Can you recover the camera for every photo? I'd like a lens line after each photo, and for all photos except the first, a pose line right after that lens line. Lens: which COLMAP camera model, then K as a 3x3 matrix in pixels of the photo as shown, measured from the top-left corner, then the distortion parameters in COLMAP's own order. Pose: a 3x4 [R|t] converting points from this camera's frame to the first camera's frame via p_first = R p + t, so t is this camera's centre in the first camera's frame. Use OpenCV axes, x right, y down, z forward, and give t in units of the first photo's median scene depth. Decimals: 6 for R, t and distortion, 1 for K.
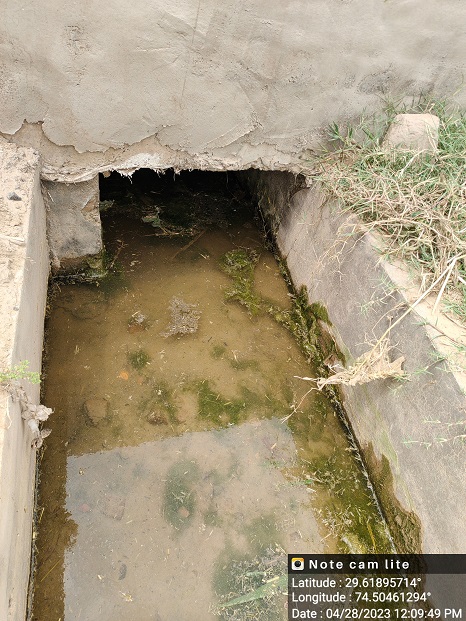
lens RADIAL K [[464.1, 0, 230.8], [0, 464.1, 341.4], [0, 0, 1]] dist [-0.085114, -0.005625]
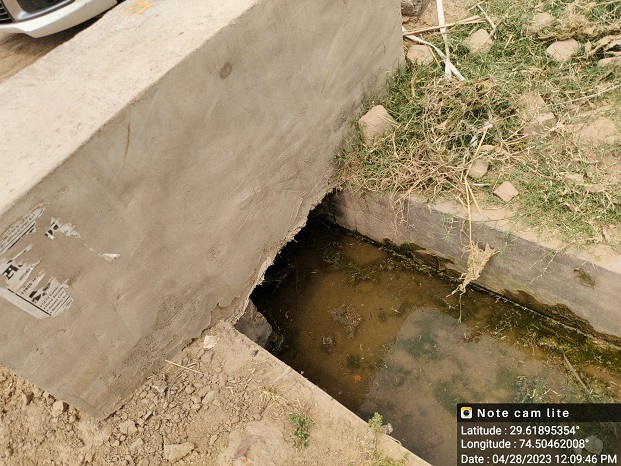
lens RADIAL K [[464.1, 0, 310.5], [0, 464.1, 233.0], [0, 0, 1]] dist [-0.085114, -0.005625]
pose [[0.688653, -0.716487, 0.111365, -0.191833], [0.721485, 0.692396, -0.006824, -0.381885], [-0.072220, 0.085048, 0.993756, -0.523834]]
